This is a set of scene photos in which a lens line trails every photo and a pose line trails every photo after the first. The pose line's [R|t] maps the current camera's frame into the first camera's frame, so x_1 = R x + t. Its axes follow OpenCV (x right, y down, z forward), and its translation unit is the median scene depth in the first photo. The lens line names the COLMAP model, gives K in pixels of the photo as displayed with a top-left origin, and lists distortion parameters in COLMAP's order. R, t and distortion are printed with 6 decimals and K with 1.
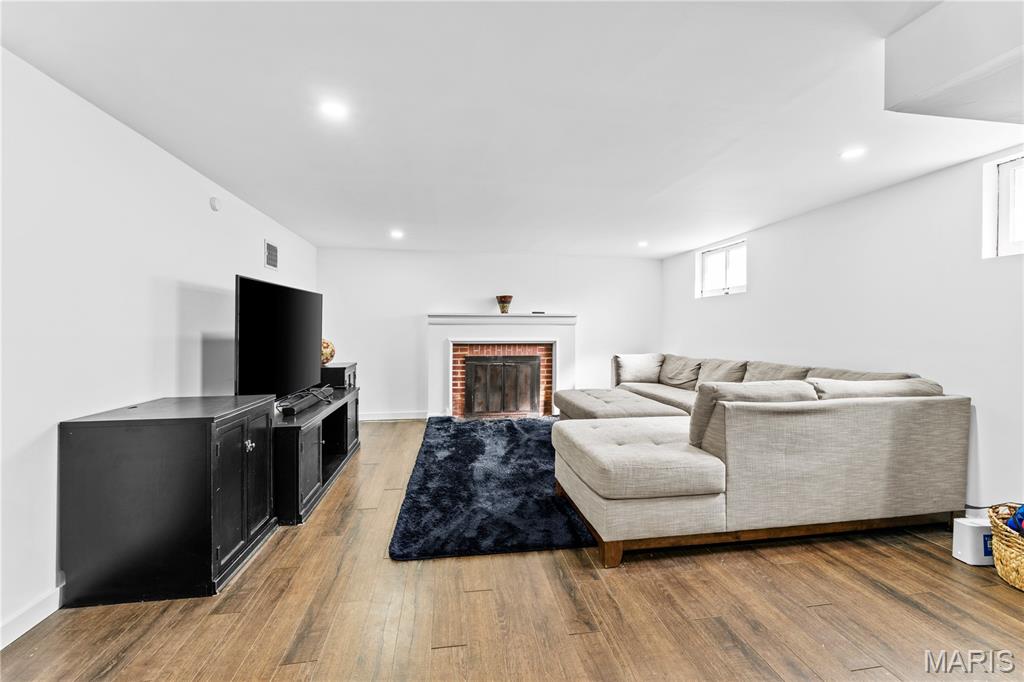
lens RADIAL K [[422.4, 0, 514.1], [0, 422.4, 322.3], [0, 0, 1]] dist [-0.000638, -0.000182]
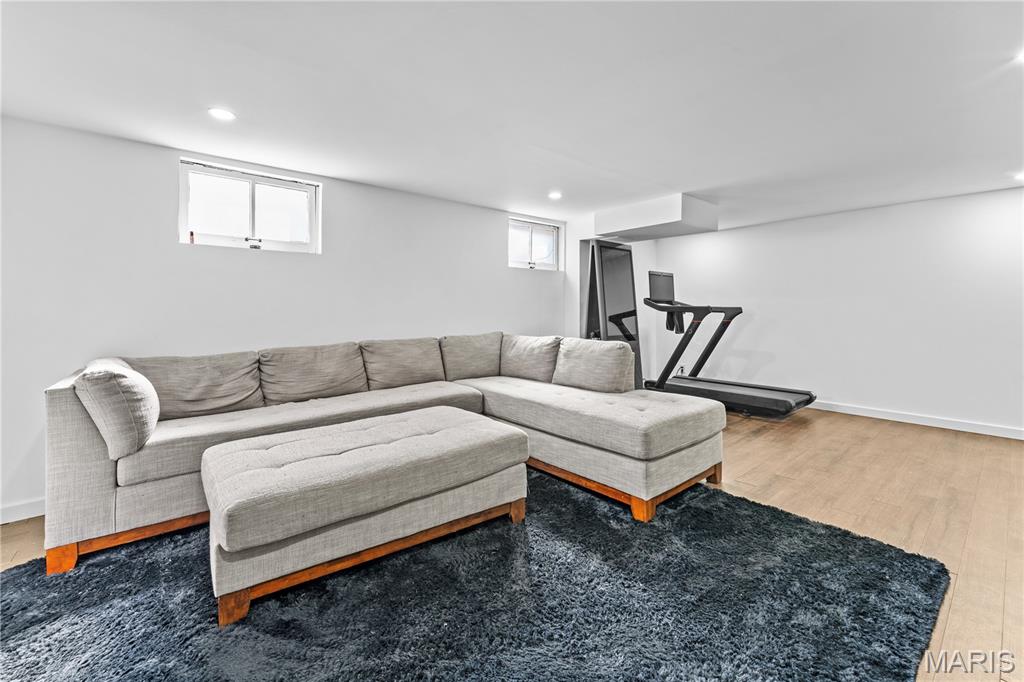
lens RADIAL K [[422.4, 0, 514.1], [0, 422.4, 322.3], [0, 0, 1]] dist [-0.000638, -0.000182]
pose [[-0.502445, -0.024078, 0.864274, -0.260512], [-0.008480, 0.999701, 0.022921, 0.028324], [-0.864567, 0.004188, -0.502499, 0.981793]]
